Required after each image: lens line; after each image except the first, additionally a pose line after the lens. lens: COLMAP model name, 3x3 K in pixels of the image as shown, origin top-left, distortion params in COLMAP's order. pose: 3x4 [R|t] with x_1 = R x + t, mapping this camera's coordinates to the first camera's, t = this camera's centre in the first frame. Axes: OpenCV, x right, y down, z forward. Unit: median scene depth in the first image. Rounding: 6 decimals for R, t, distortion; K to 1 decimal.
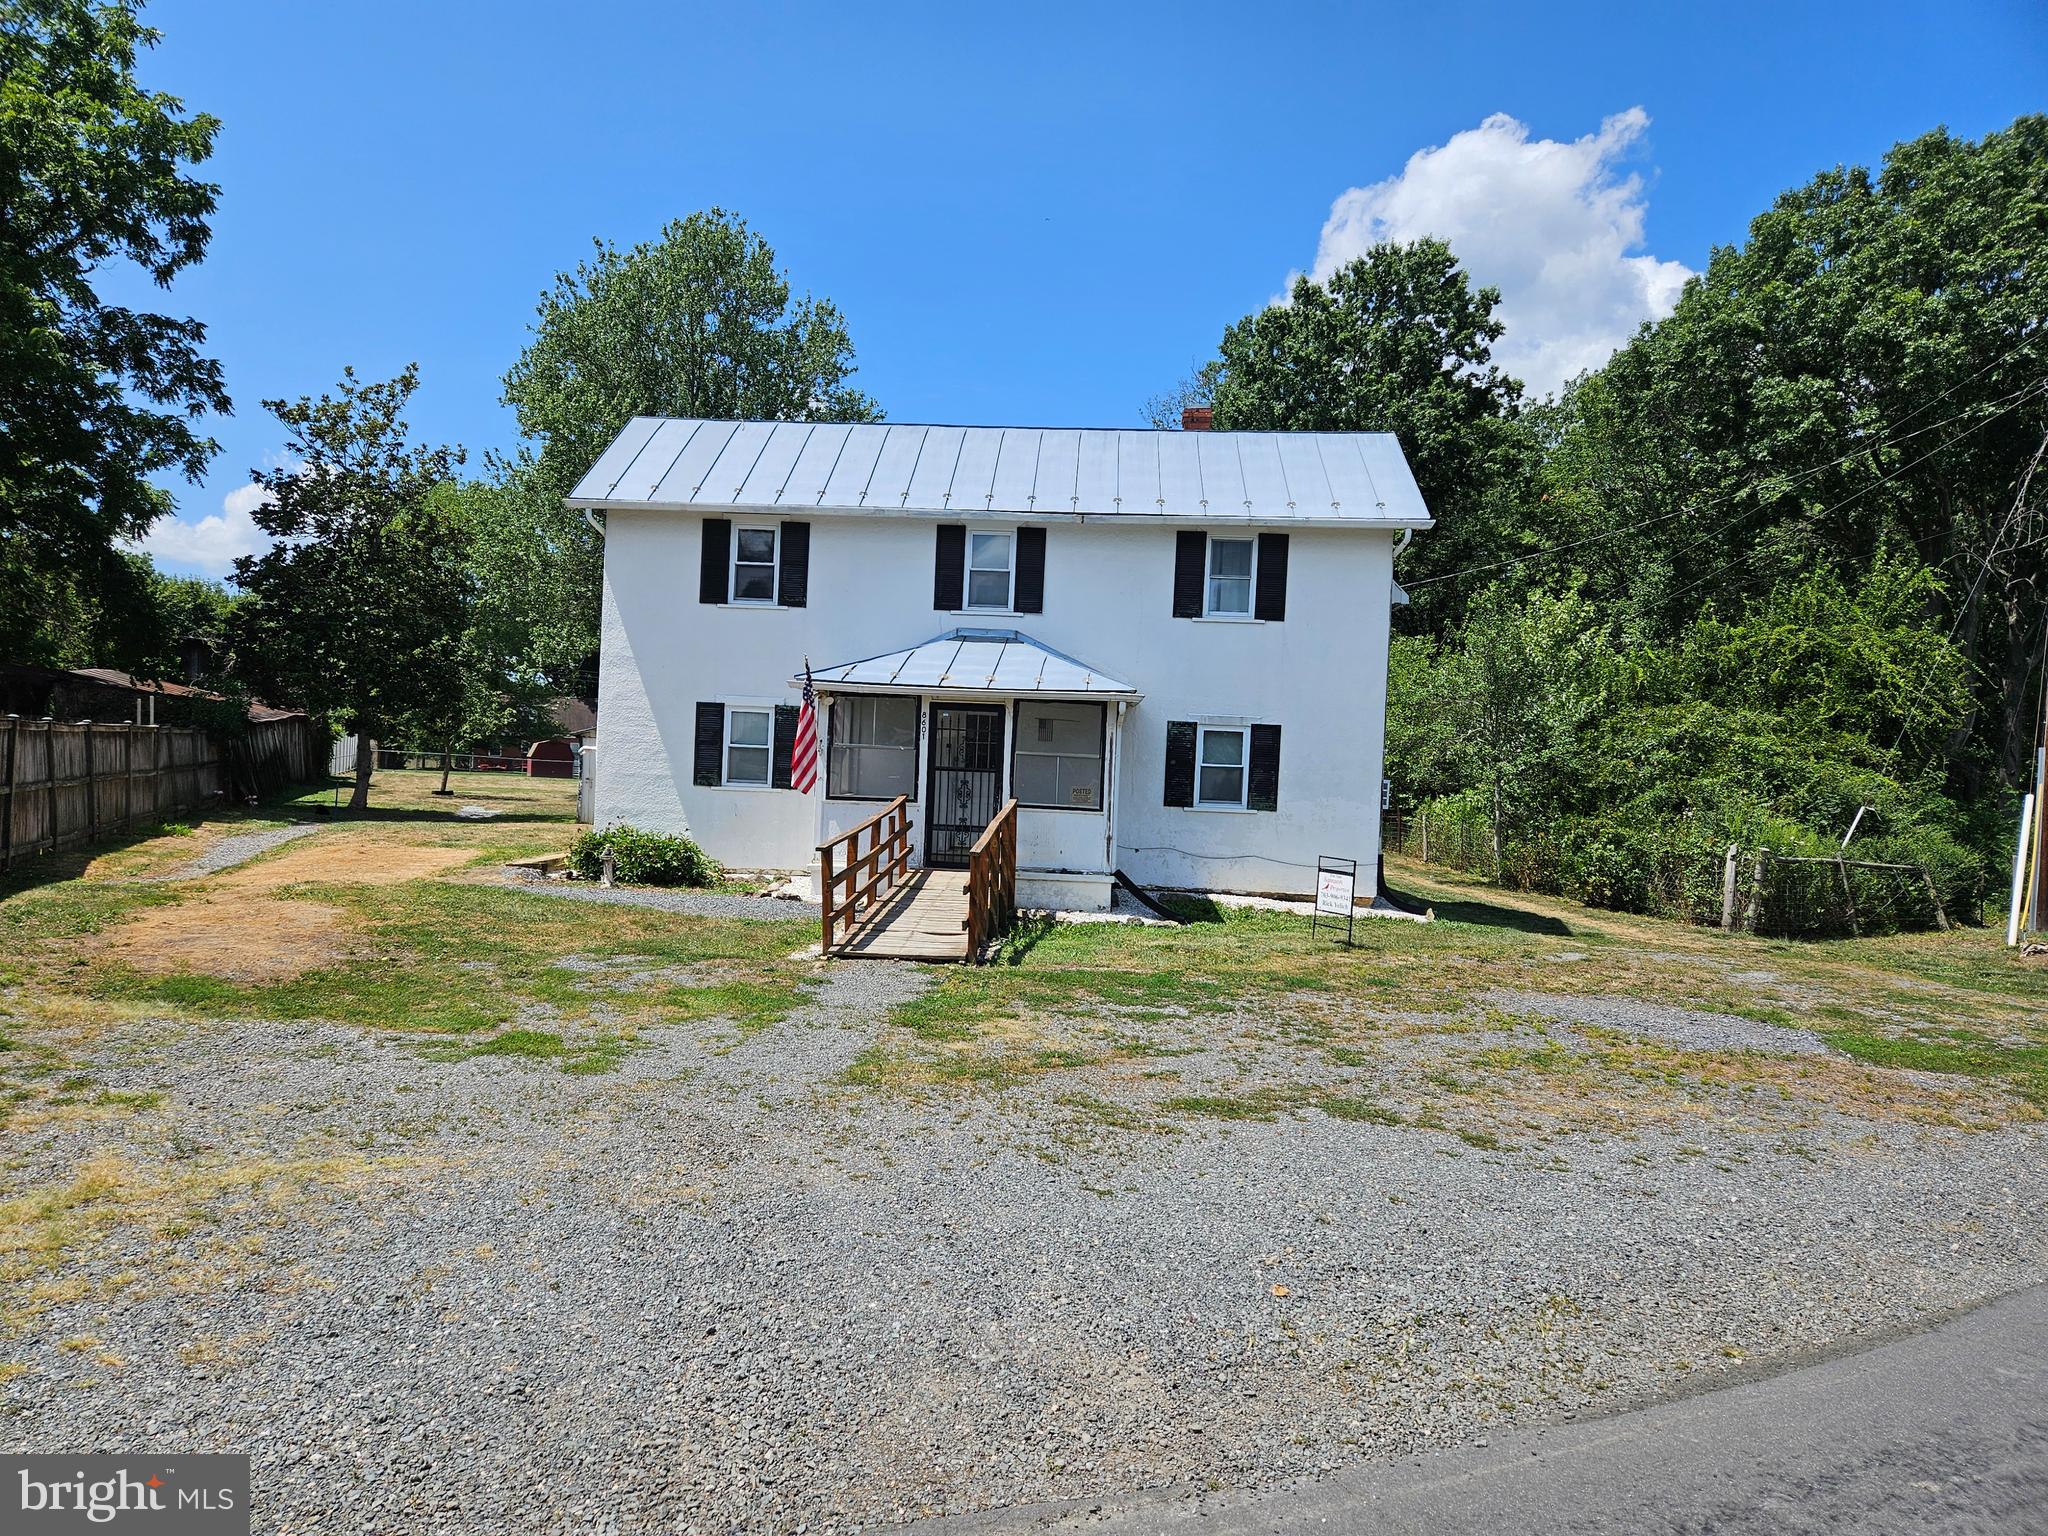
lens RADIAL K [[1325.2, 0, 1021.7], [0, 1325.2, 774.9], [0, 0, 1]] dist [0.051097, -0.057012]
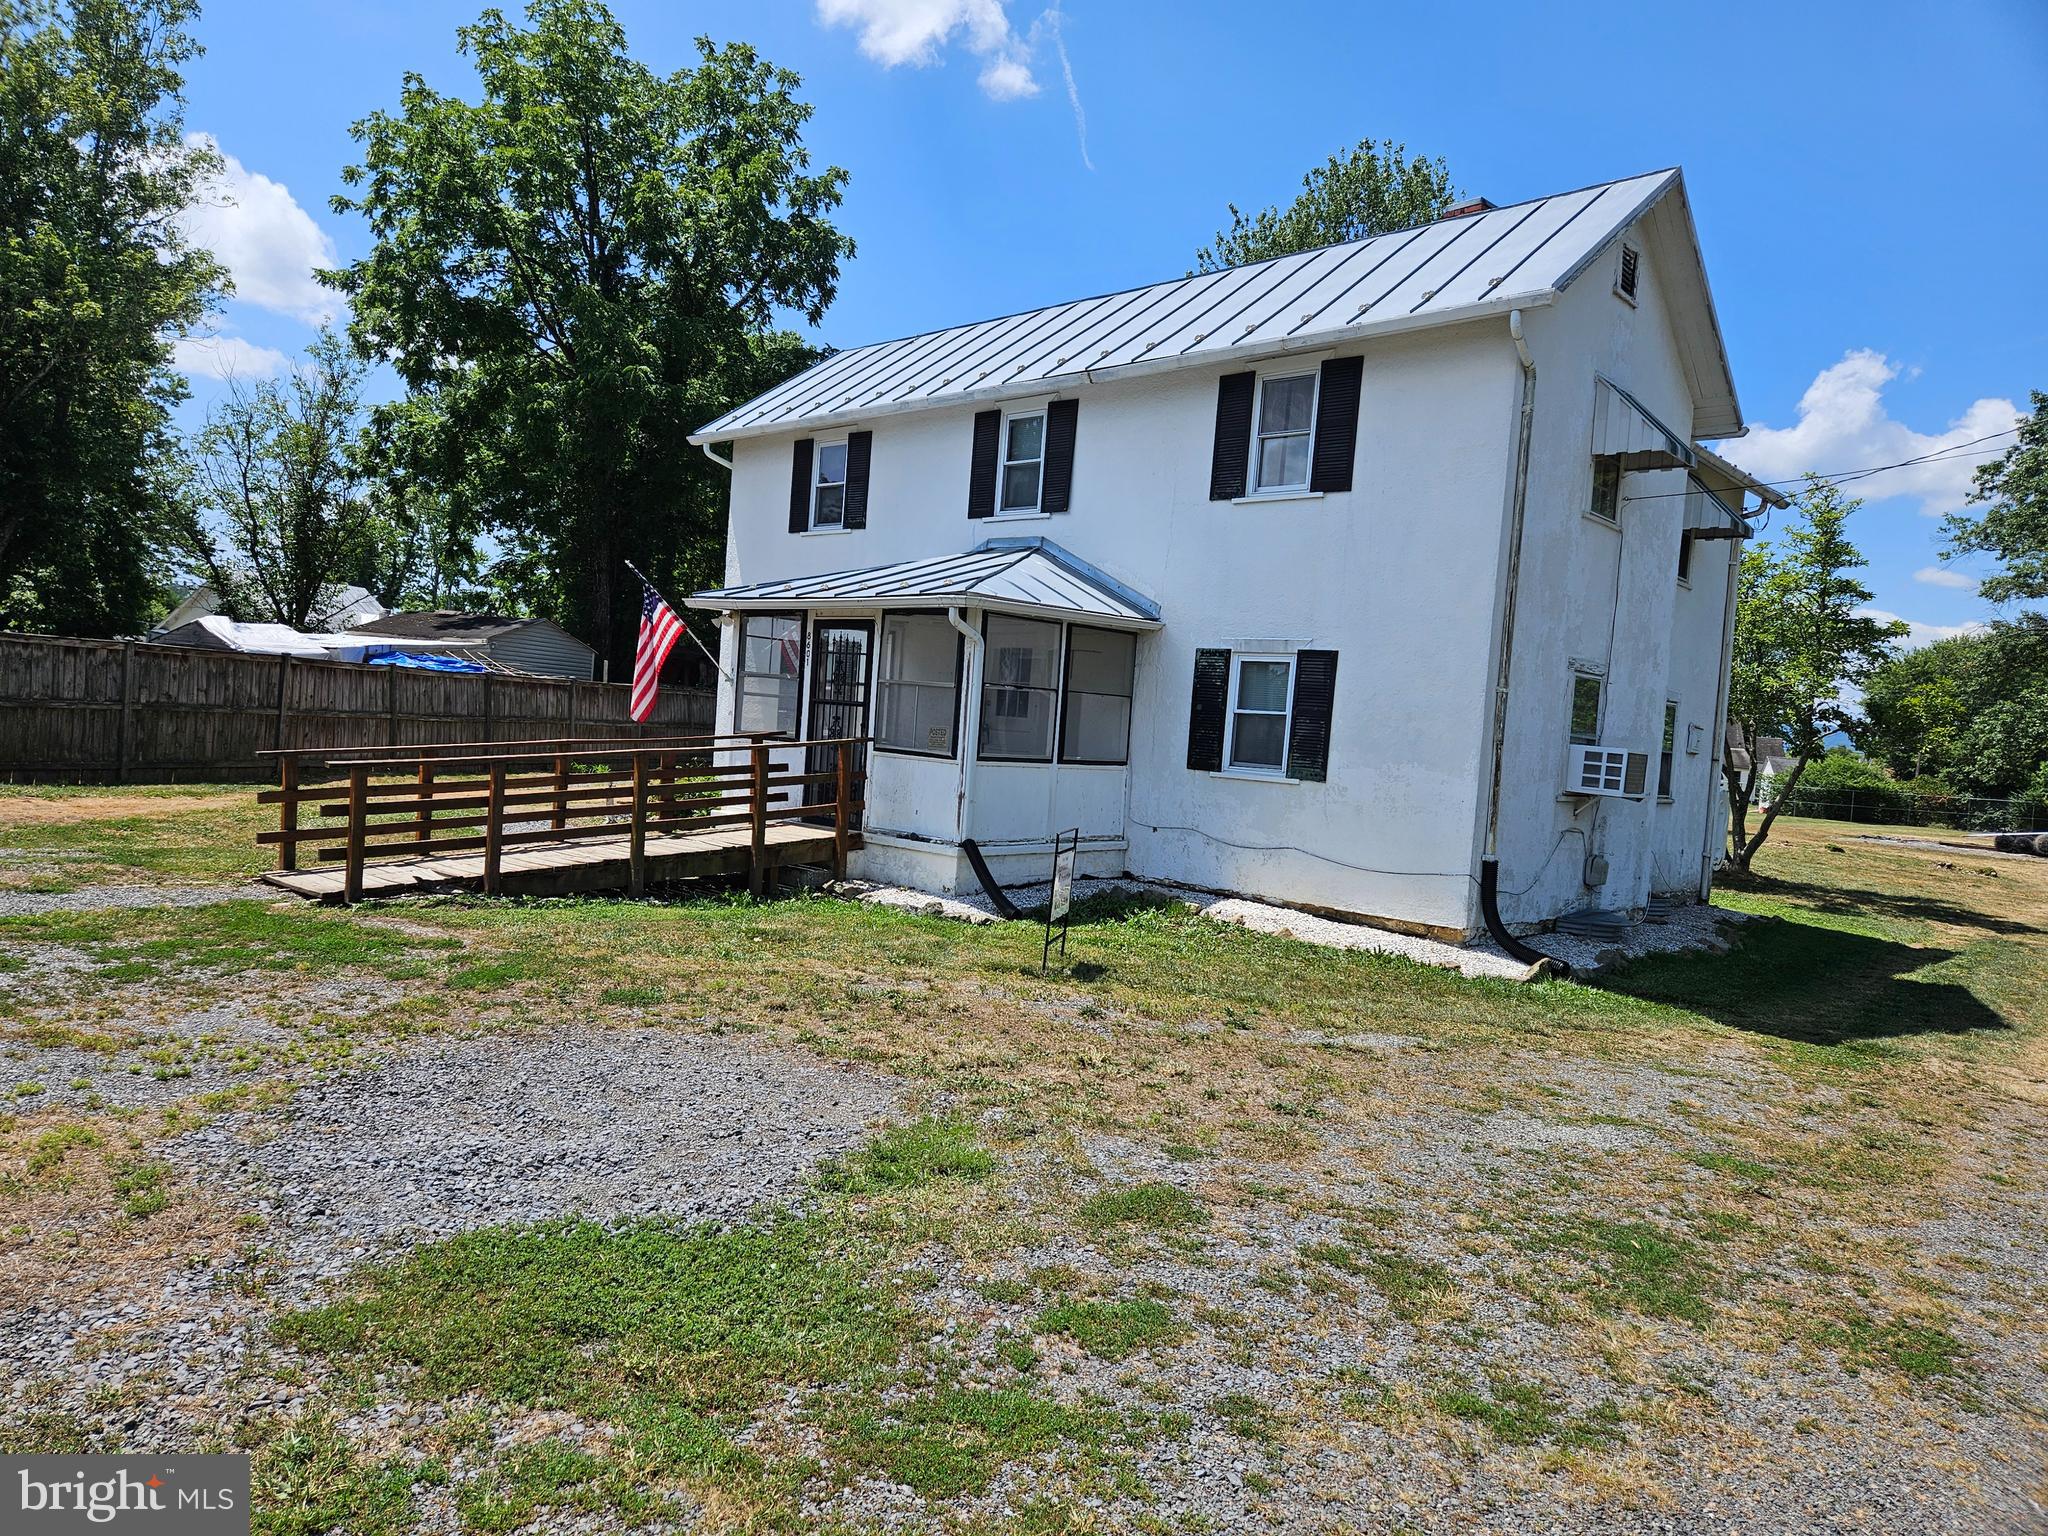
lens RADIAL K [[1325.2, 0, 1021.7], [0, 1325.2, 774.9], [0, 0, 1]] dist [0.051097, -0.057012]
pose [[0.773522, 0.039321, -0.632549, 0.487532], [-0.044164, 0.998992, 0.008094, 0.024949], [0.632229, 0.021675, 0.774478, 0.396354]]
